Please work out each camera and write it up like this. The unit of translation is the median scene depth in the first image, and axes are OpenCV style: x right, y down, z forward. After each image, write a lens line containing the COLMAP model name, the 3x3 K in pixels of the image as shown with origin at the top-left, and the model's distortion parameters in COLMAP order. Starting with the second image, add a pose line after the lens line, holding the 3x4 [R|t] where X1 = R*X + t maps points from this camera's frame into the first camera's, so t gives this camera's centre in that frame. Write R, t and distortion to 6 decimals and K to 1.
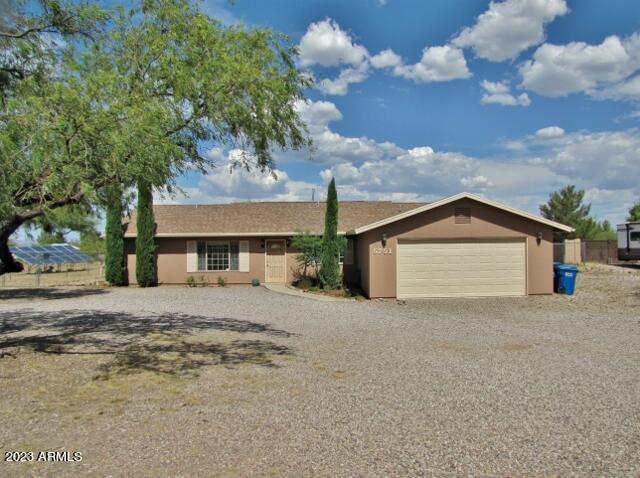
lens RADIAL K [[535.1, 0, 322.6], [0, 535.1, 239.2], [0, 0, 1]] dist [-0.151735, 0.114104]
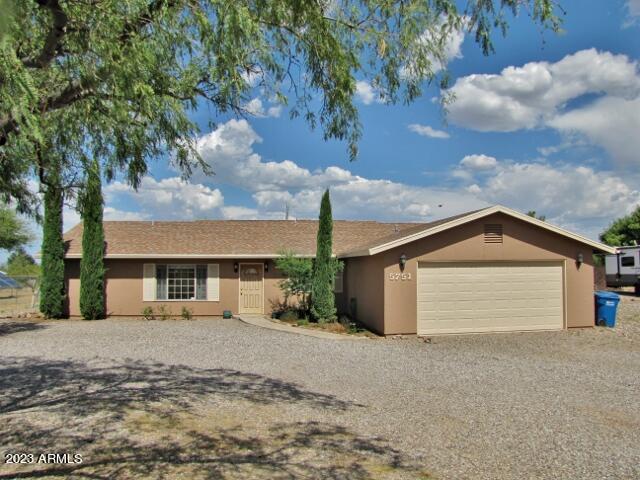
lens RADIAL K [[535.1, 0, 321.8], [0, 535.1, 237.4], [0, 0, 1]] dist [-0.151735, 0.114104]
pose [[0.993690, 0.011408, 0.111581, -0.080850], [-0.005322, 0.998489, -0.054686, 0.006818], [-0.112036, 0.053747, 0.992250, 0.172641]]
